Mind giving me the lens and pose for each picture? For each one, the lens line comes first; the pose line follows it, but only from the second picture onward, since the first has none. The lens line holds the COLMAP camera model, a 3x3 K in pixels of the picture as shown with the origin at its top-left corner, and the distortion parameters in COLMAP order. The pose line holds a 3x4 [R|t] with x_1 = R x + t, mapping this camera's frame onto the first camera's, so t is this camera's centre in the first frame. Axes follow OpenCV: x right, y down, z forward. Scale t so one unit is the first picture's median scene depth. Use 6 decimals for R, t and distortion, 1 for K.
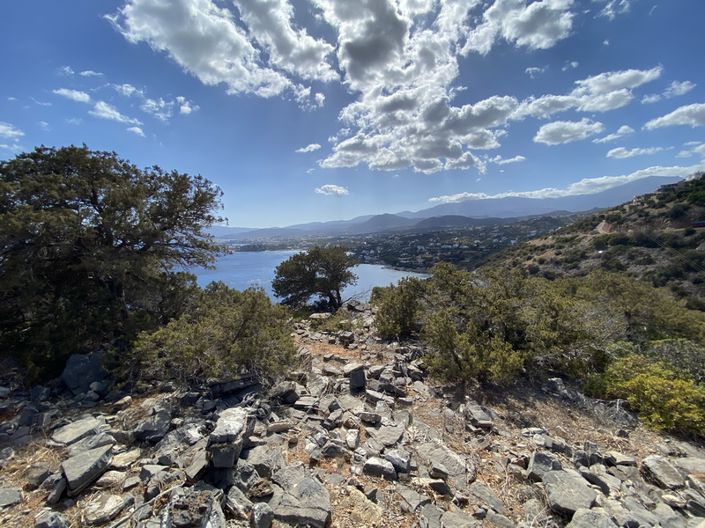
lens RADIAL K [[280.7, 0, 347.8], [0, 280.7, 264.6], [0, 0, 1]] dist [0.000735, -0.012690]
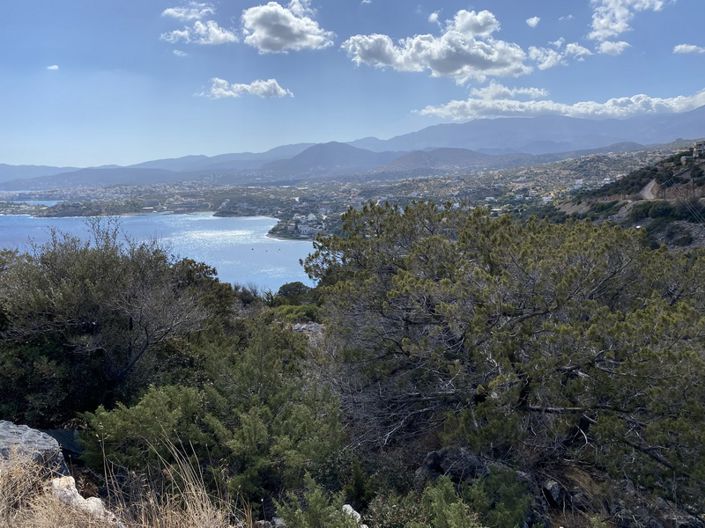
lens RADIAL K [[532.8, 0, 355.6], [0, 532.8, 261.9], [0, 0, 1]] dist [0.019796, -0.024870]
pose [[0.984456, -0.020105, 0.174478, -0.047935], [0.012025, 0.998811, 0.047245, -0.022368], [-0.175220, -0.044412, 0.983527, -0.188990]]
